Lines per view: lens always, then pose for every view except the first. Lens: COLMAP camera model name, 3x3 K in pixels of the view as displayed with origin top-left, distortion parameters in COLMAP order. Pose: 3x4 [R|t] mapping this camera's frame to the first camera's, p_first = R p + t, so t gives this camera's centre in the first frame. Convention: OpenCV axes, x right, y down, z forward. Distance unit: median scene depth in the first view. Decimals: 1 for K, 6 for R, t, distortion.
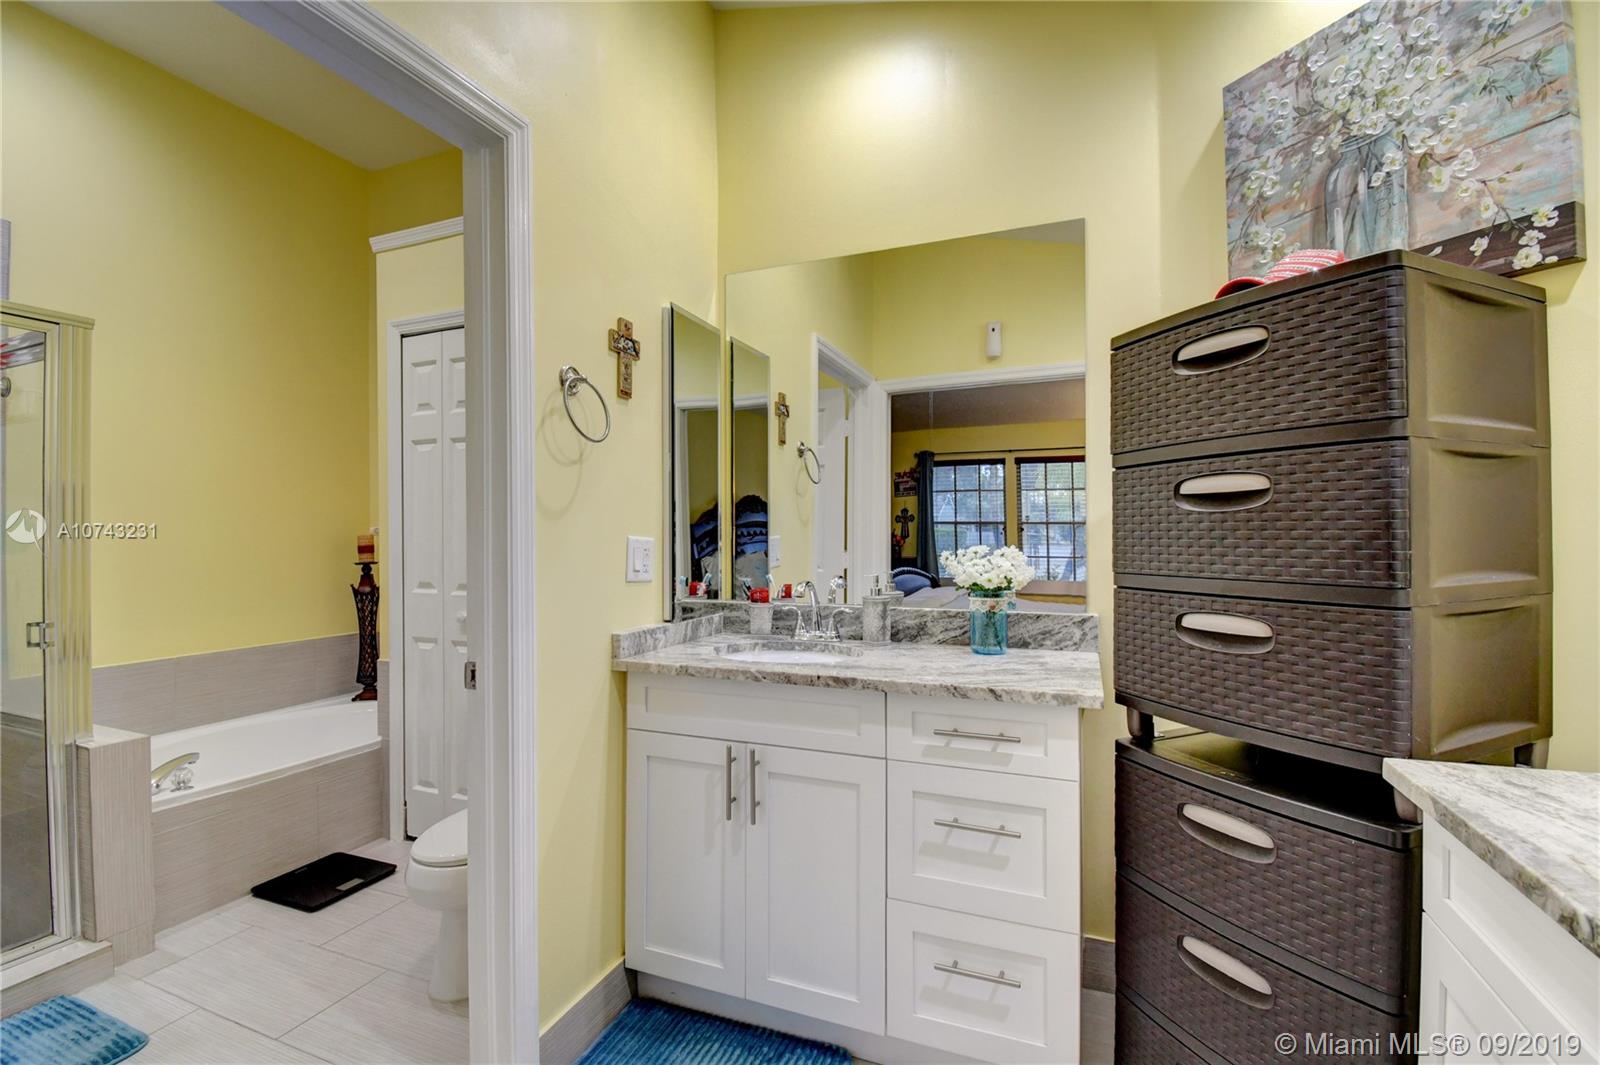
lens RADIAL K [[720.2, 0, 797.7], [0, 720.2, 529.7], [0, 0, 1]] dist [0.011911, -0.019980]
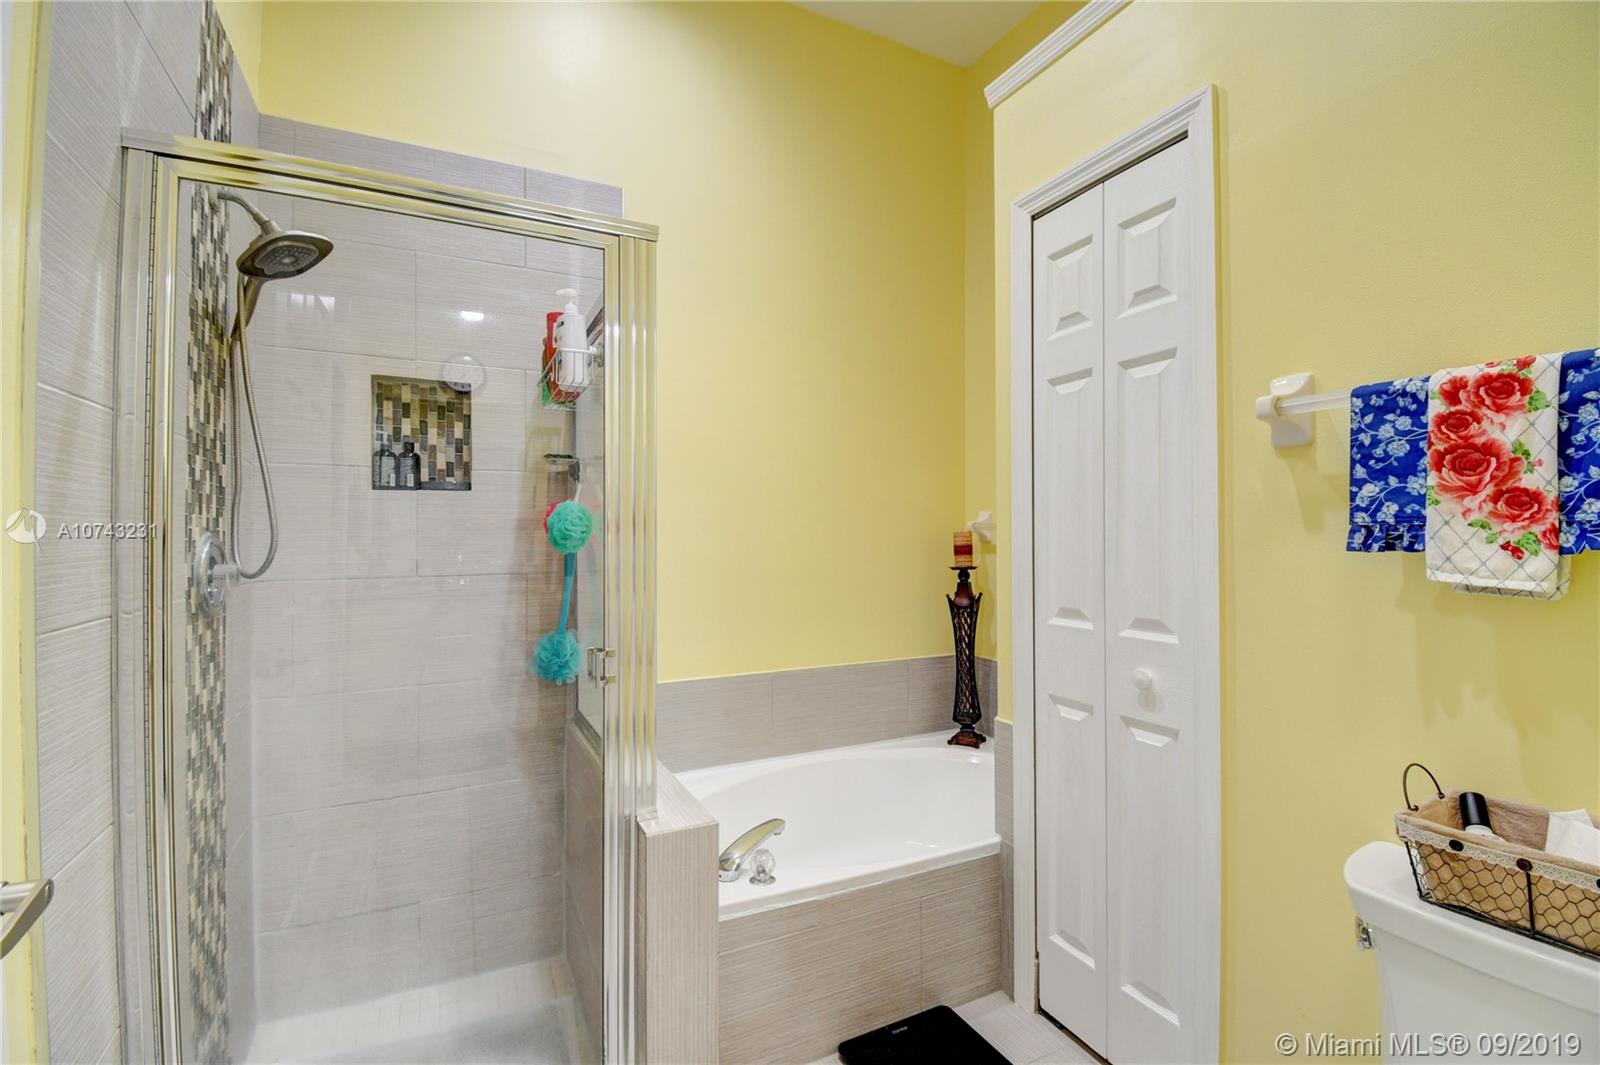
lens RADIAL K [[720.2, 0, 797.7], [0, 720.2, 529.7], [0, 0, 1]] dist [0.011911, -0.019980]
pose [[0.751917, 0.001247, -0.659257, -0.256599], [-0.000154, 0.999999, 0.001716, 0.004510], [0.659258, -0.001189, 0.751916, 0.347012]]
